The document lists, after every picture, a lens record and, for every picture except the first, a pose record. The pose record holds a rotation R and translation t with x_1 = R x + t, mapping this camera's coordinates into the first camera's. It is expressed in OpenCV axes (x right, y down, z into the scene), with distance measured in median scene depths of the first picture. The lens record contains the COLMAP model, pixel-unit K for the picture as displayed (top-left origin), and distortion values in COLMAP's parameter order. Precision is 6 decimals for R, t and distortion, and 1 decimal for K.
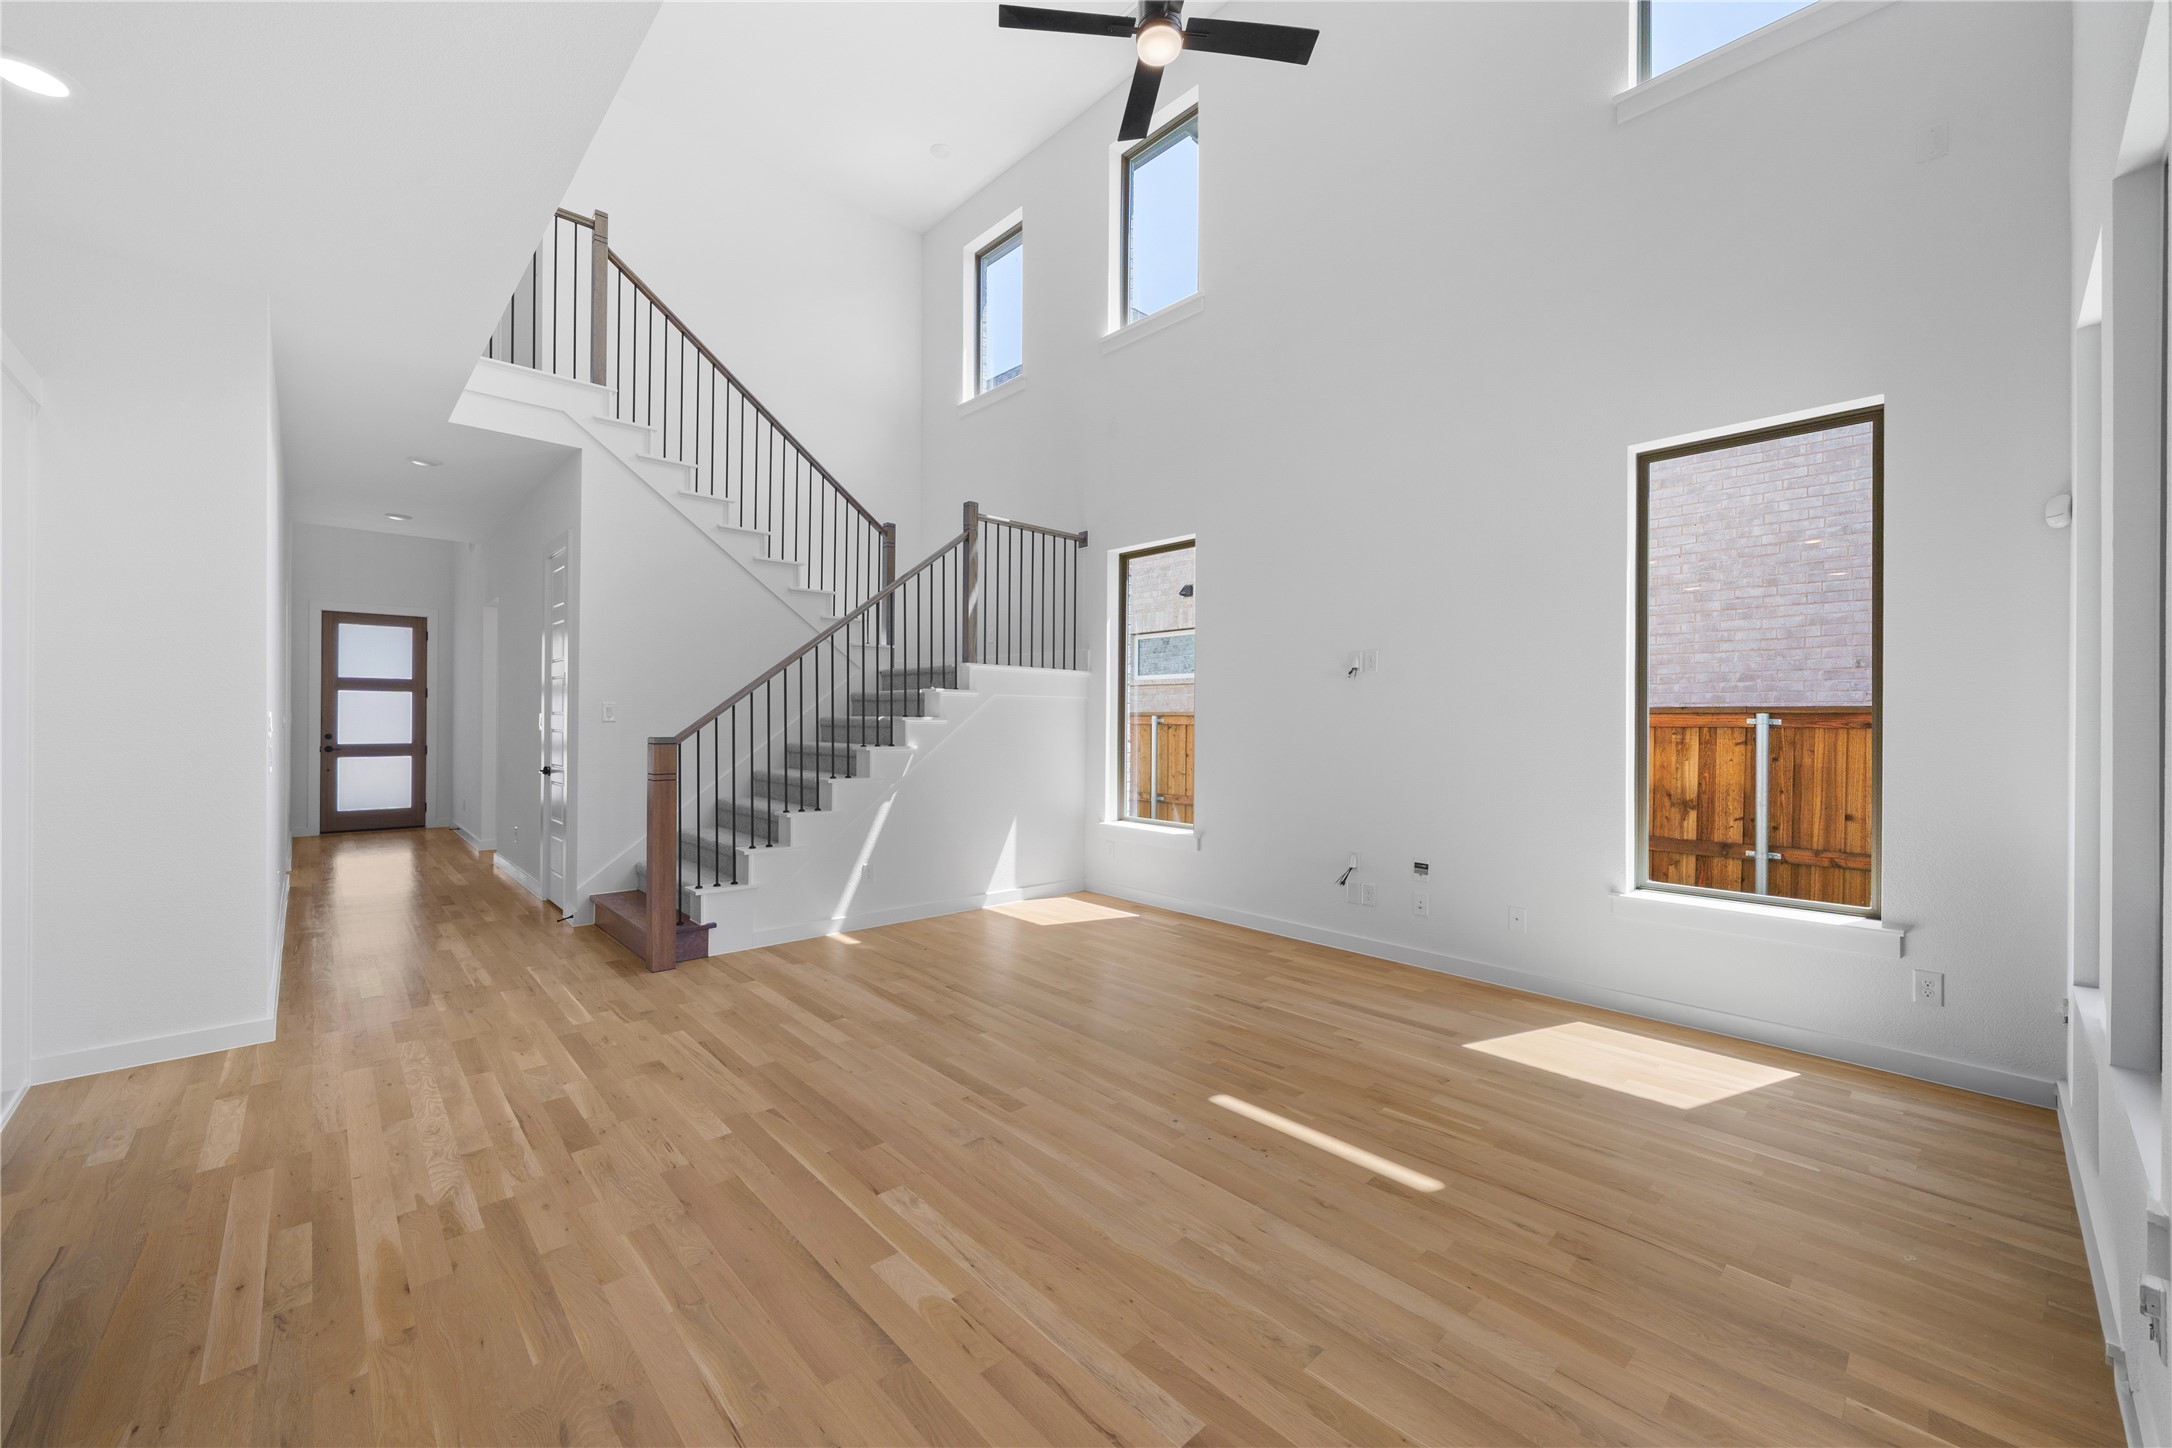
lens RADIAL K [[835.2, 0, 1072.4], [0, 835.2, 733.3], [0, 0, 1]] dist [-0.002958, 0.000490]
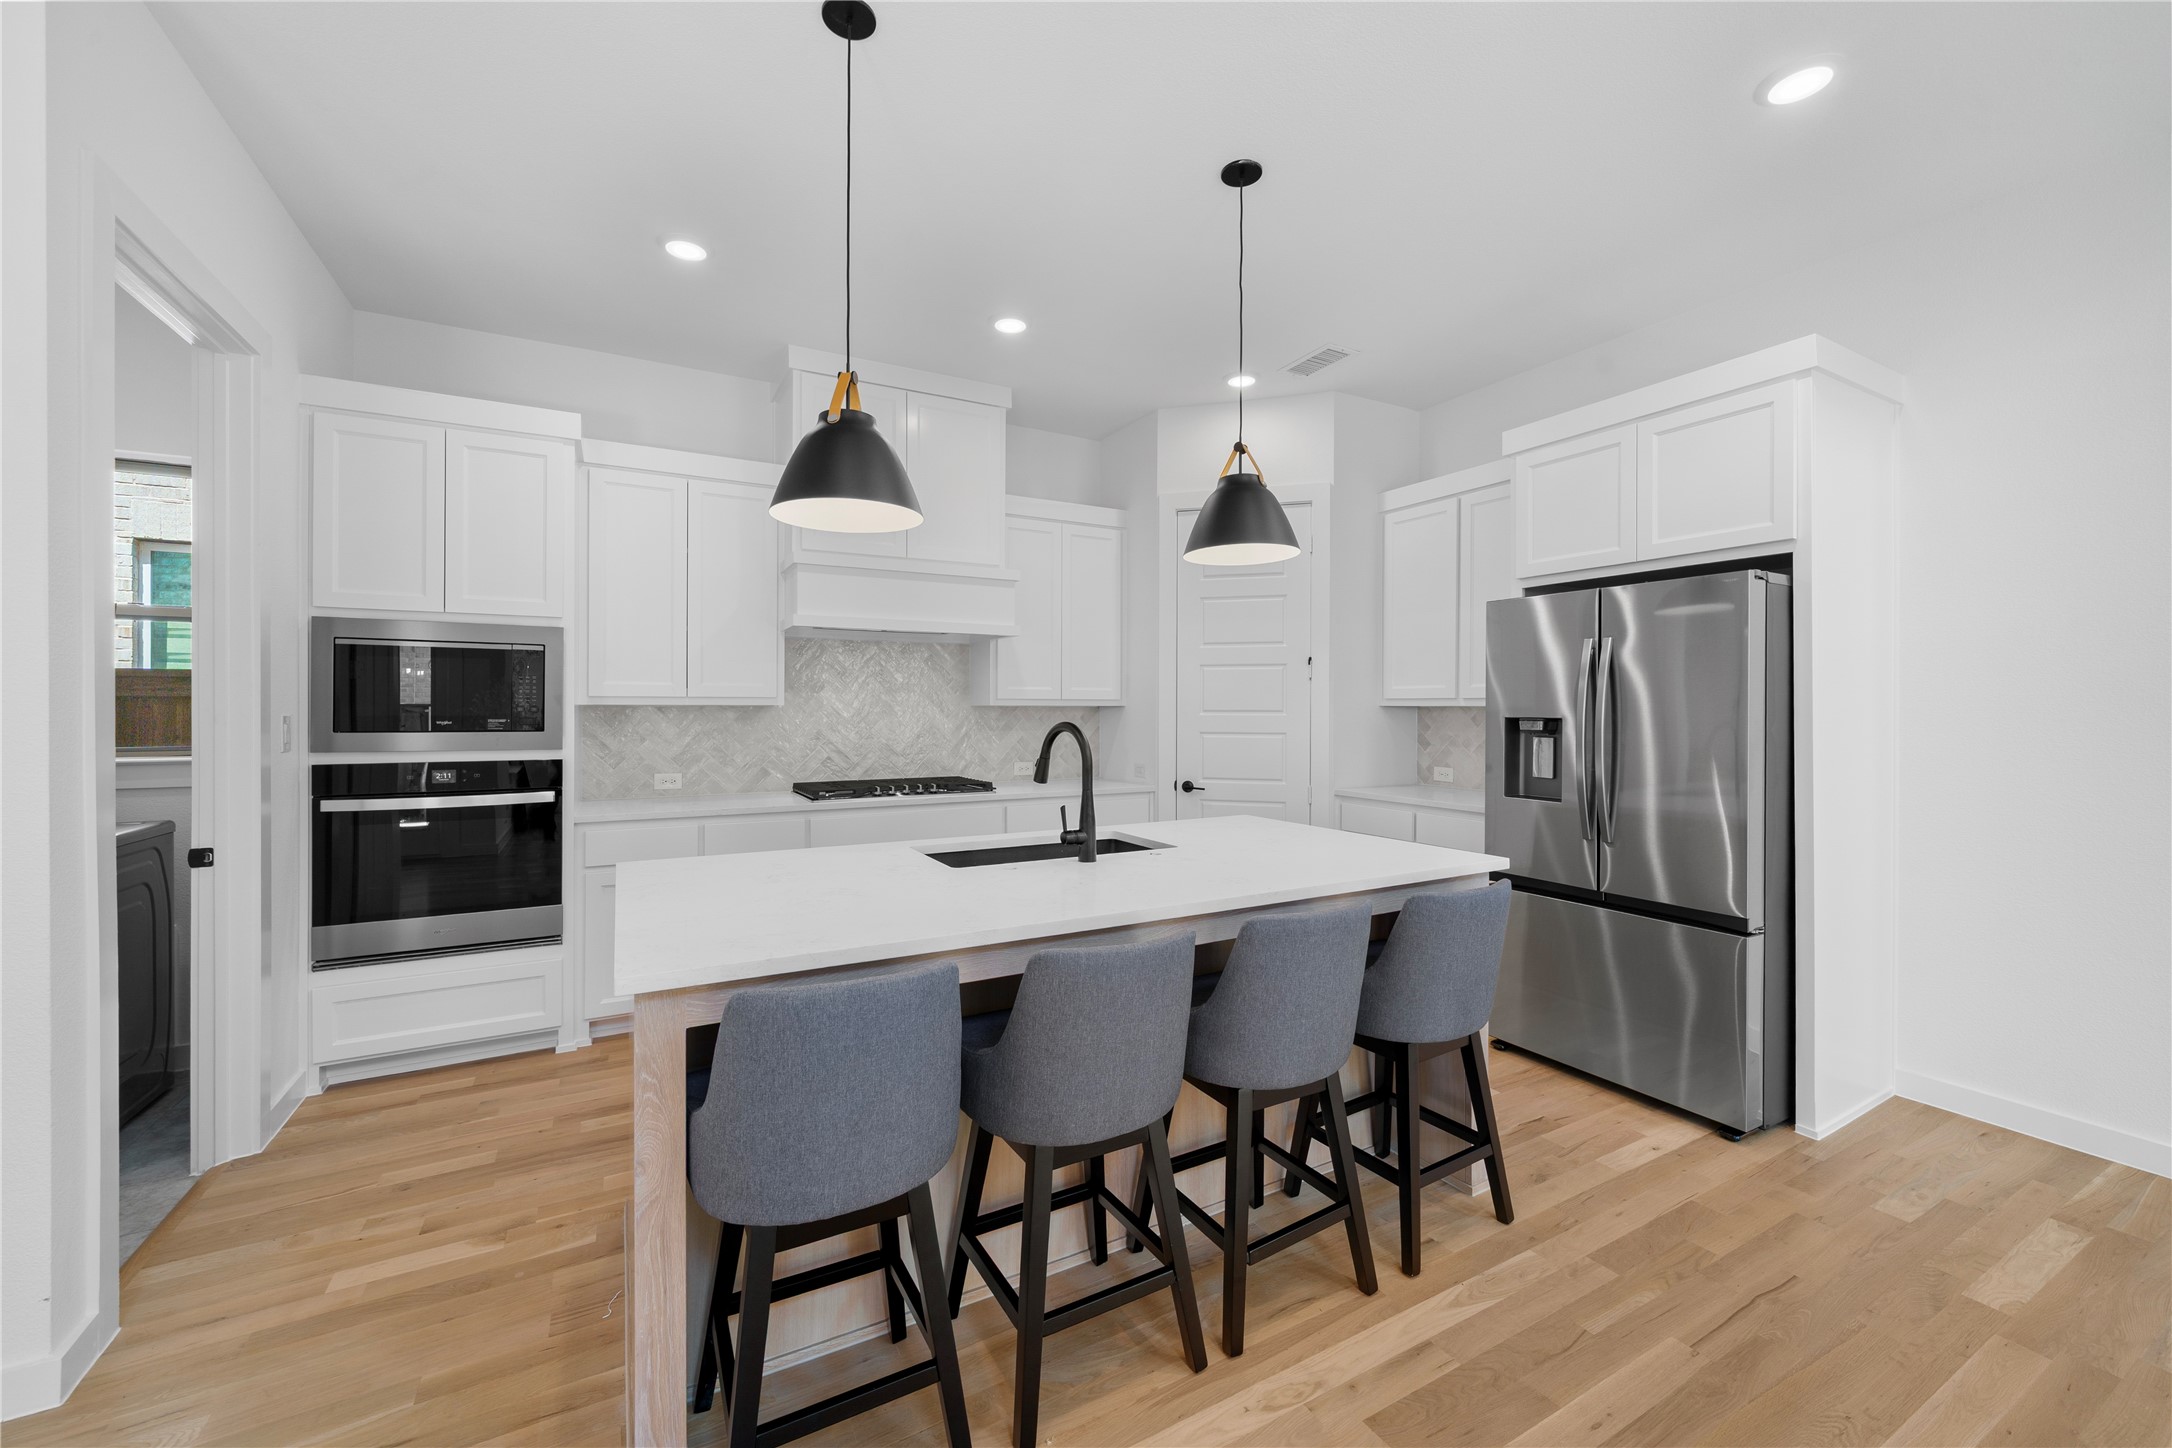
lens RADIAL K [[835.2, 0, 1074.7], [0, 835.2, 716.9], [0, 0, 1]] dist [-0.002958, 0.000490]
pose [[-0.239685, 0.000115, -0.970851, -0.045828], [-0.021520, 0.999754, 0.005432, -0.005640], [0.970612, 0.022195, -0.239623, 0.211235]]
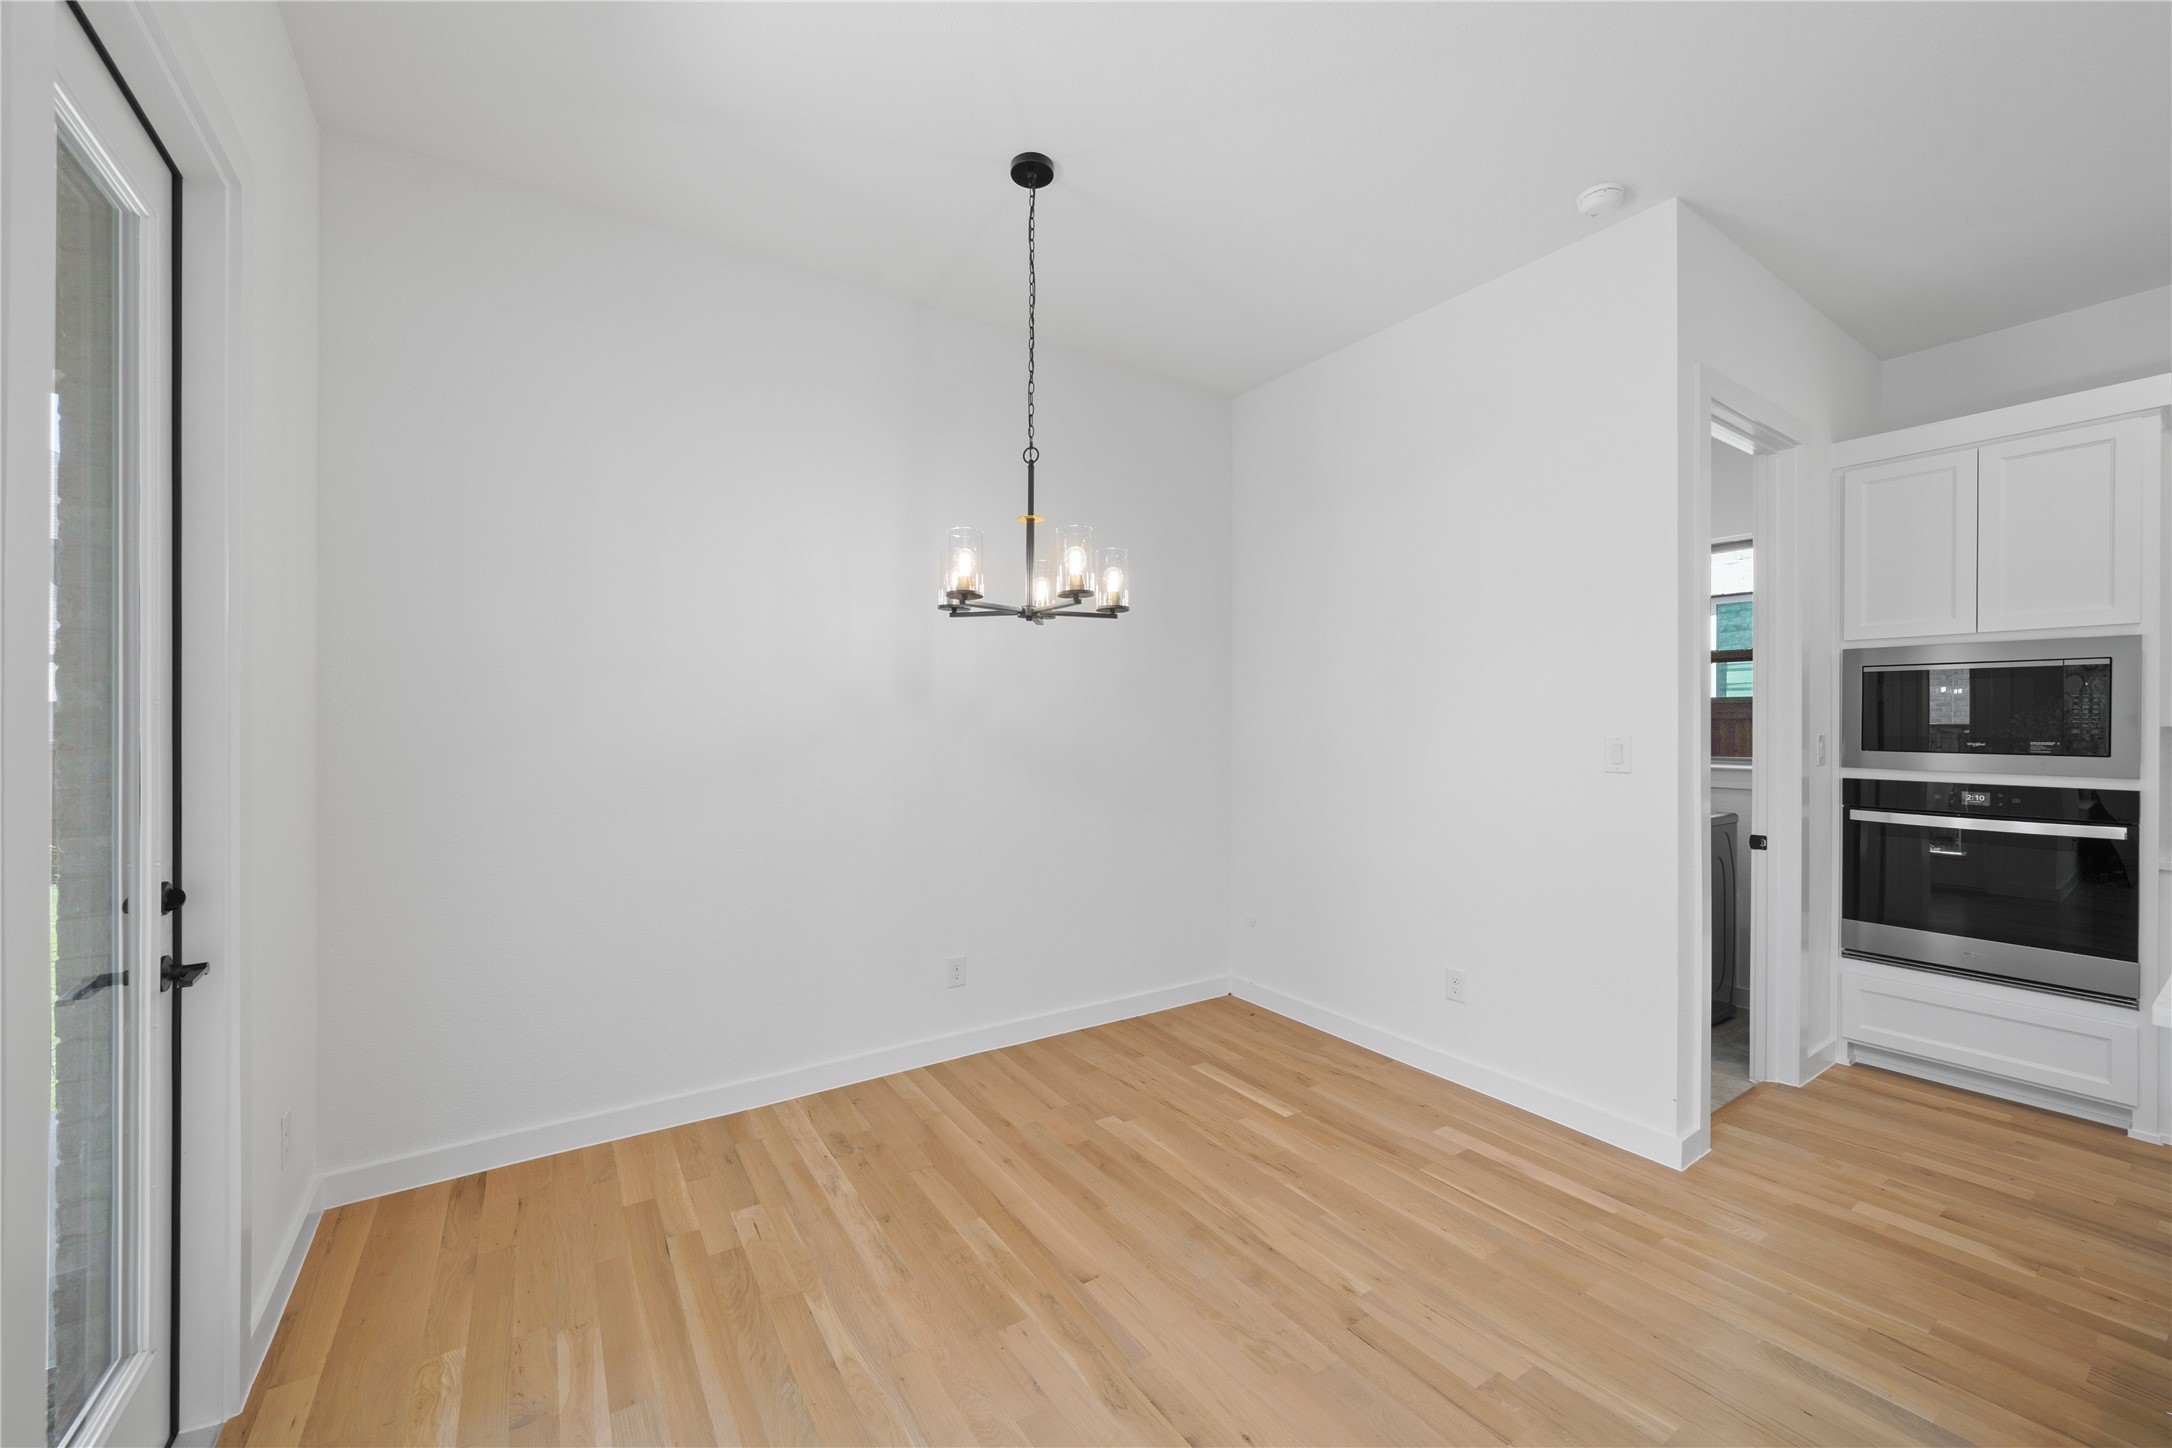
lens RADIAL K [[835.2, 0, 1077.9], [0, 835.2, 718.5], [0, 0, 1]] dist [-0.002958, 0.000490]
pose [[-0.987955, -0.010239, 0.154401, 0.041695], [-0.008397, 0.999886, 0.012574, -0.009938], [-0.154512, 0.011126, -0.987928, 0.342137]]
